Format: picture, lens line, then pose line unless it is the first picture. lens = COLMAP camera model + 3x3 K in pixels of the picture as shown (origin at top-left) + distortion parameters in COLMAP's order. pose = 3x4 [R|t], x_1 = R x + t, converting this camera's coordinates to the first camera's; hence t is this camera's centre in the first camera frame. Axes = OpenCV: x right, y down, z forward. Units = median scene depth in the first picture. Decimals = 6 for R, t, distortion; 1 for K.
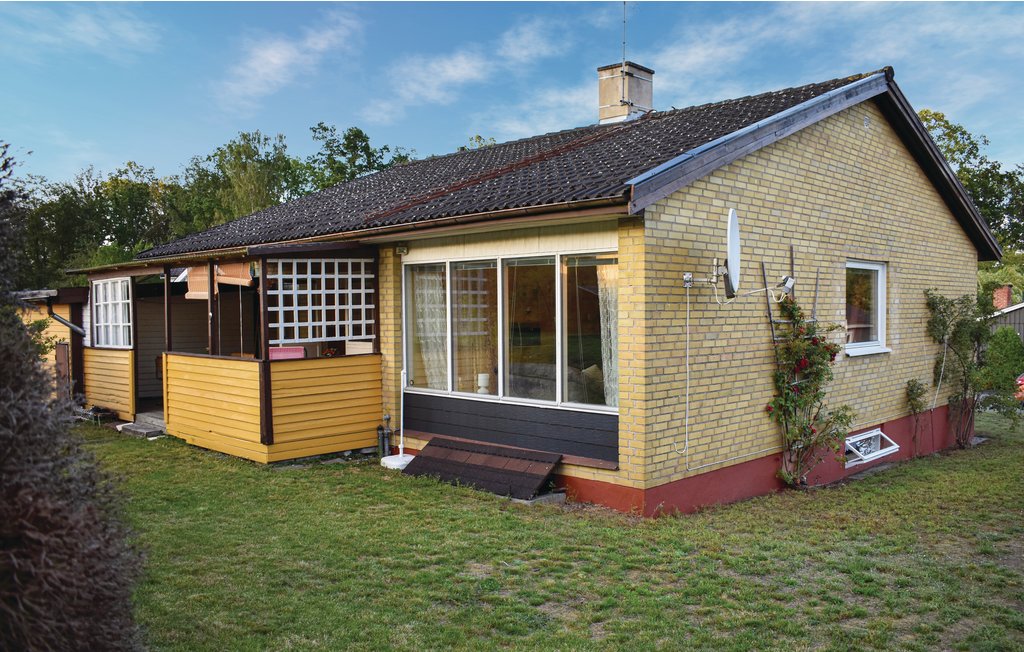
lens RADIAL K [[805.6, 0, 511.4], [0, 805.6, 333.5], [0, 0, 1]] dist [-0.006750, 0.001172]
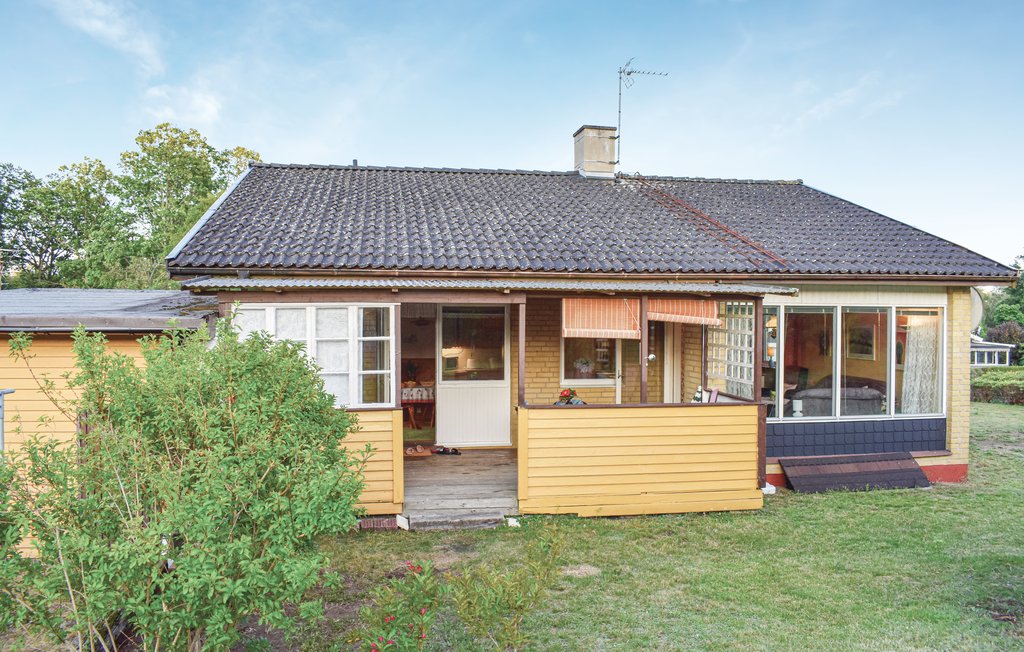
lens RADIAL K [[805.6, 0, 511.1], [0, 805.6, 324.2], [0, 0, 1]] dist [-0.006750, 0.001172]
pose [[0.554438, 0.008390, 0.832183, -1.295988], [0.021217, 0.999482, -0.024213, -0.043917], [-0.831954, 0.031081, 0.553973, 0.706703]]
